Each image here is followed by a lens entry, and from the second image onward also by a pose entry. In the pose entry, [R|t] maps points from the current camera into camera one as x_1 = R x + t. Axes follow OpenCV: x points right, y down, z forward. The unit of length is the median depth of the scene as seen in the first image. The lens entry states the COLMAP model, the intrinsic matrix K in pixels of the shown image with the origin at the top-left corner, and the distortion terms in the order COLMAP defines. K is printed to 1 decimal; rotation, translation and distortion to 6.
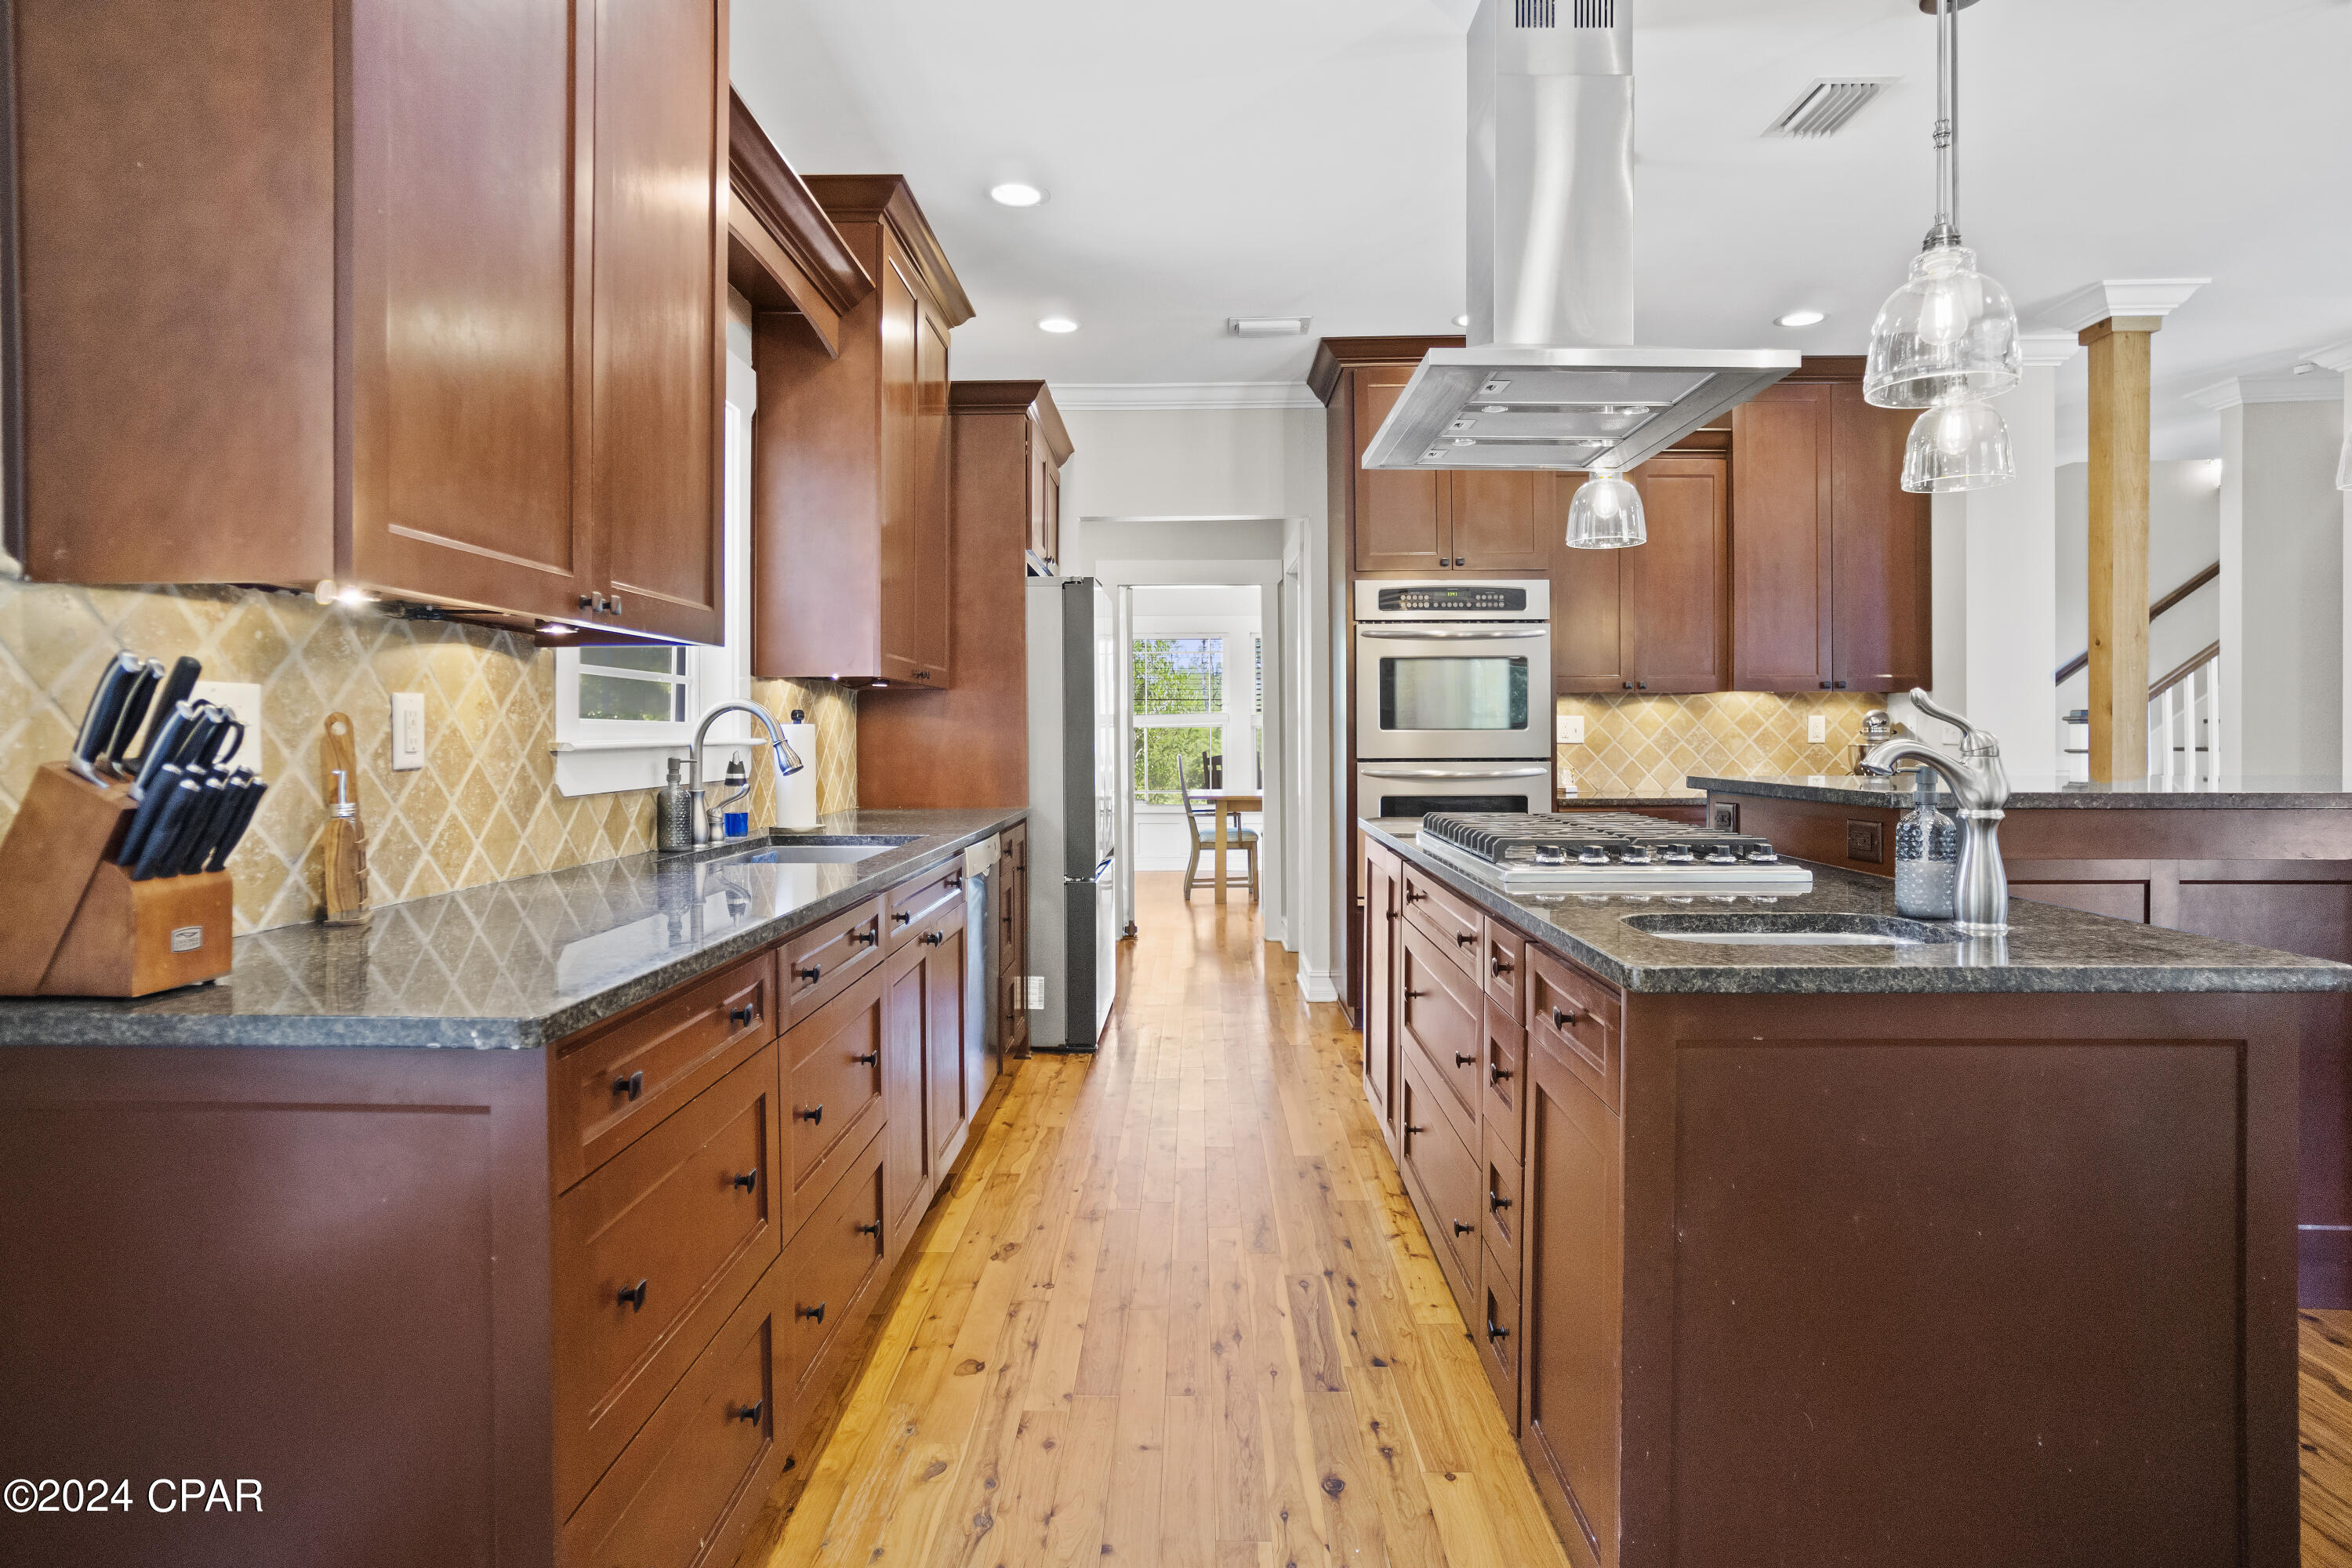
lens RADIAL K [[1276.1, 0, 1172.7], [0, 1276.1, 787.3], [0, 0, 1]] dist [-0.051047, 0.024578]
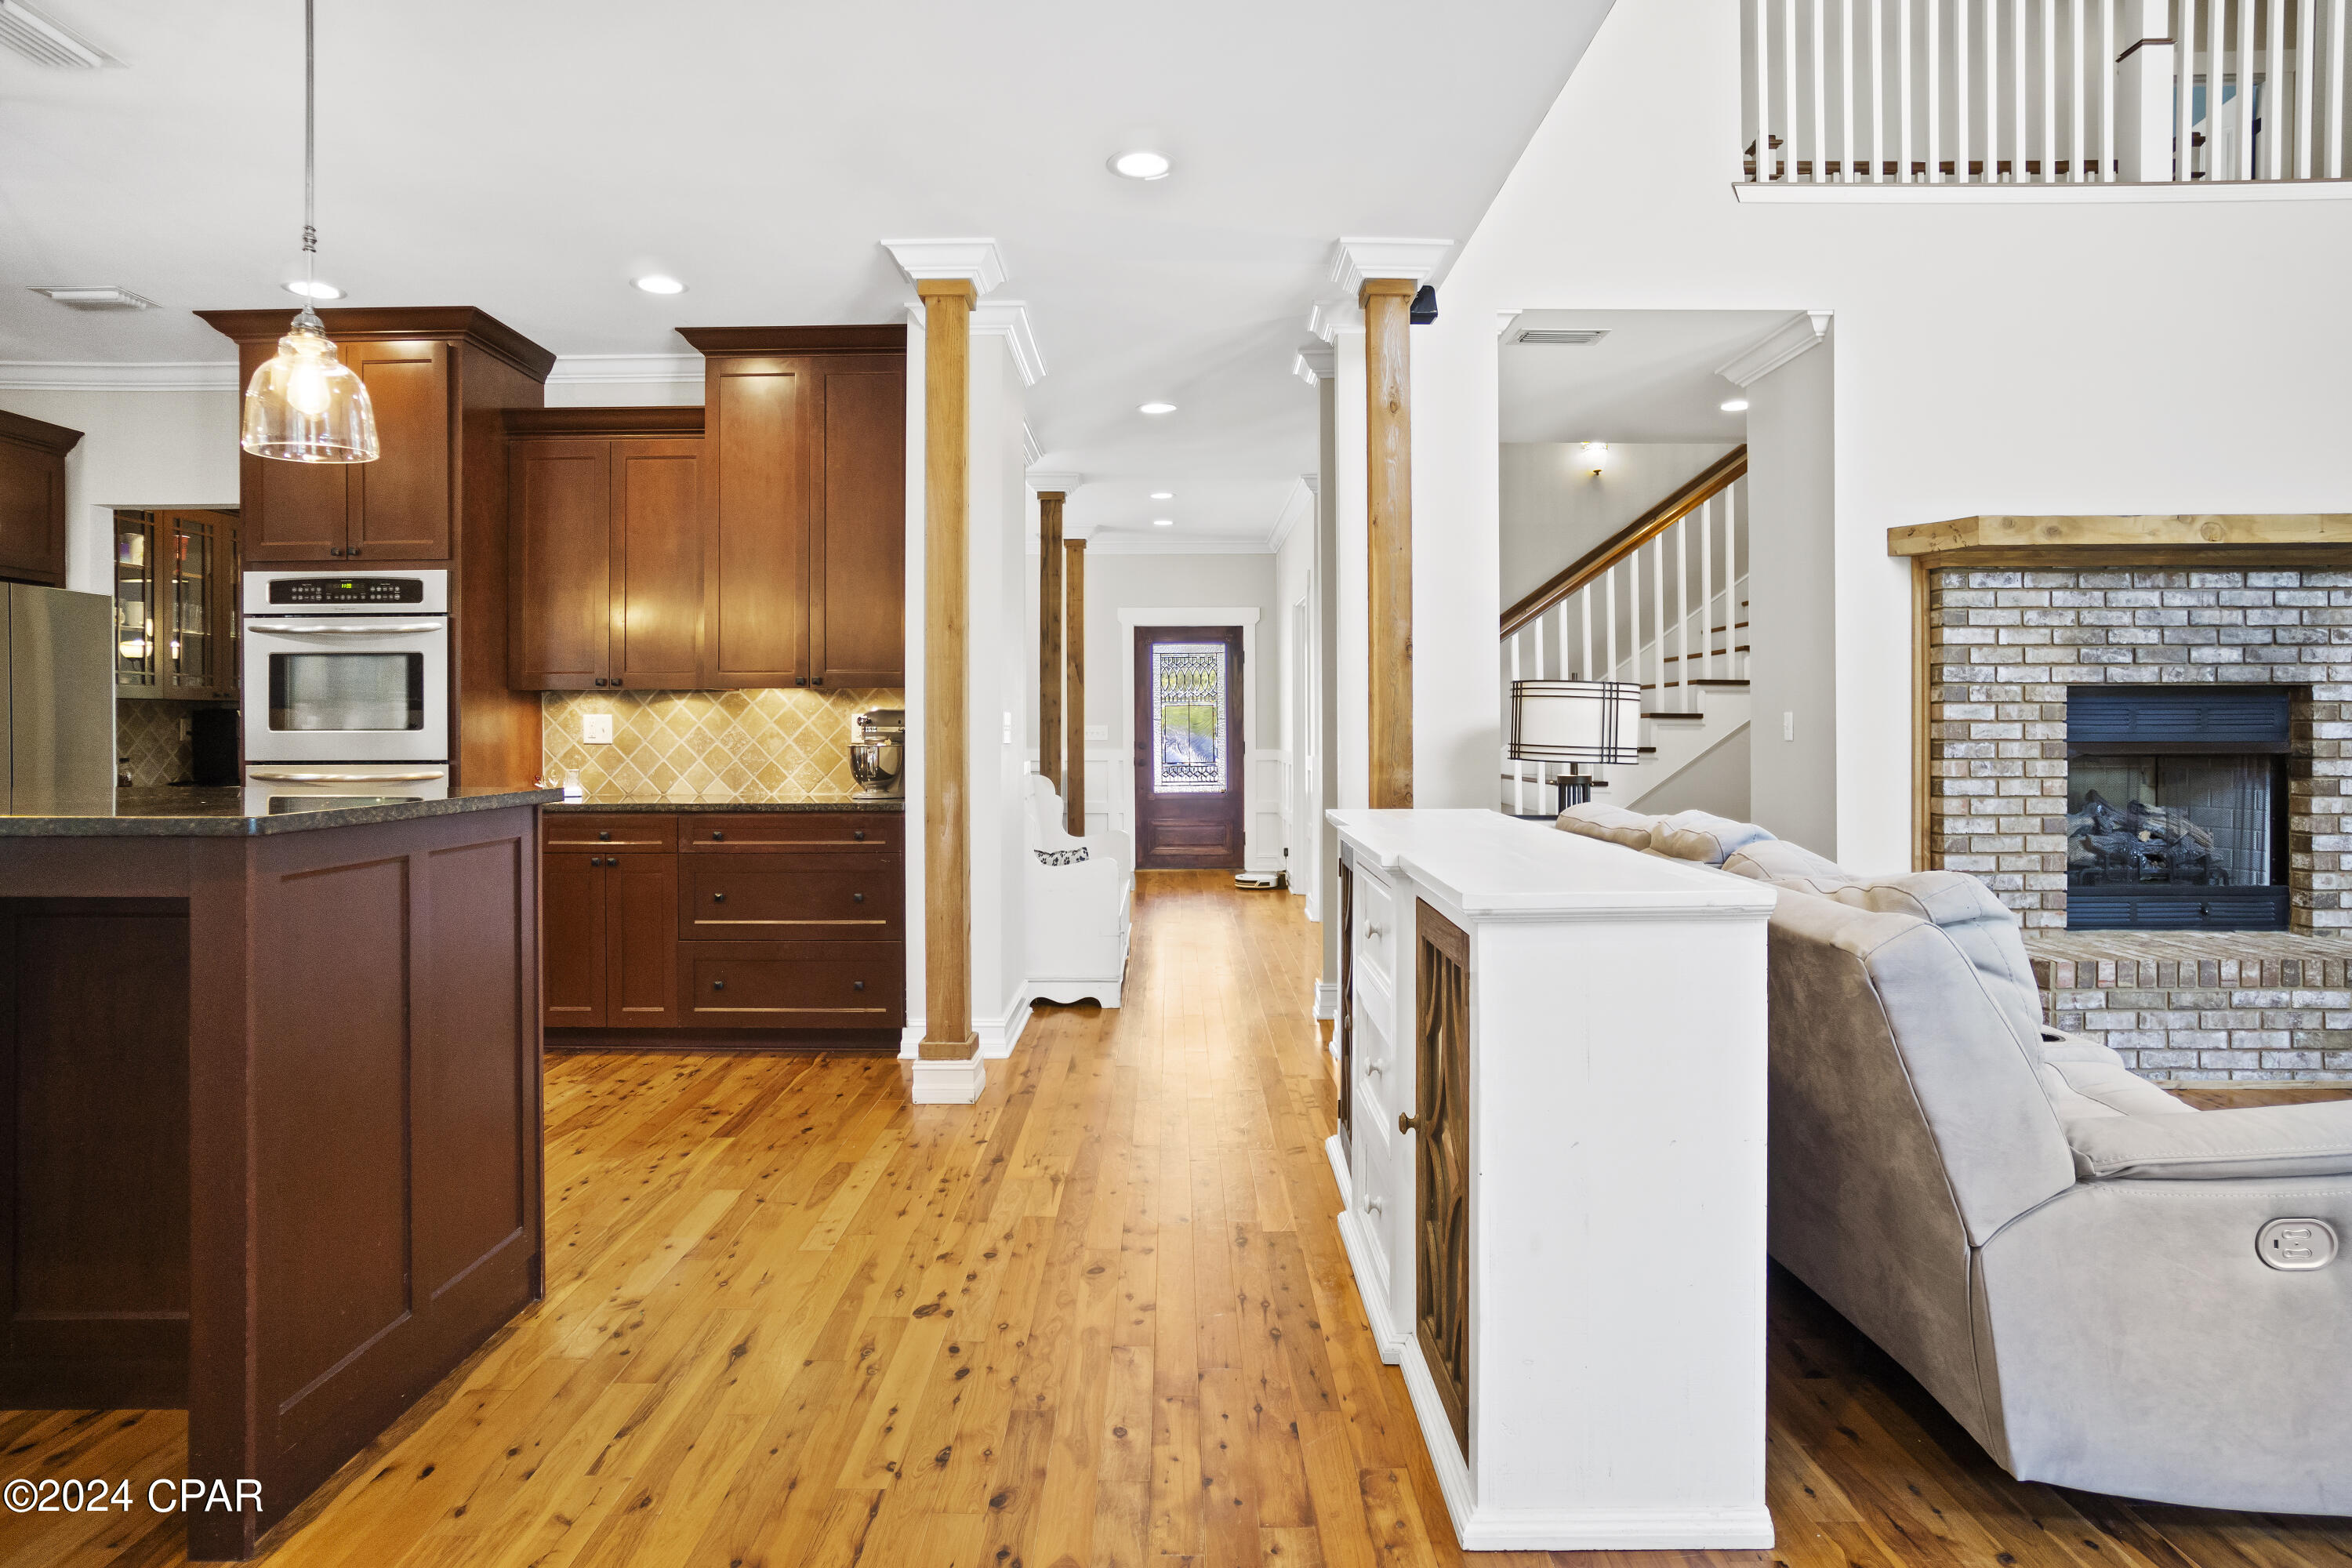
lens RADIAL K [[1276.1, 0, 1179.6], [0, 1276.1, 773.7], [0, 0, 1]] dist [-0.051047, 0.024578]
pose [[0.999316, -0.000101, 0.036967, 0.711013], [0.000163, 0.999999, -0.001663, -0.010881], [-0.036967, 0.001668, 0.999315, 0.052312]]
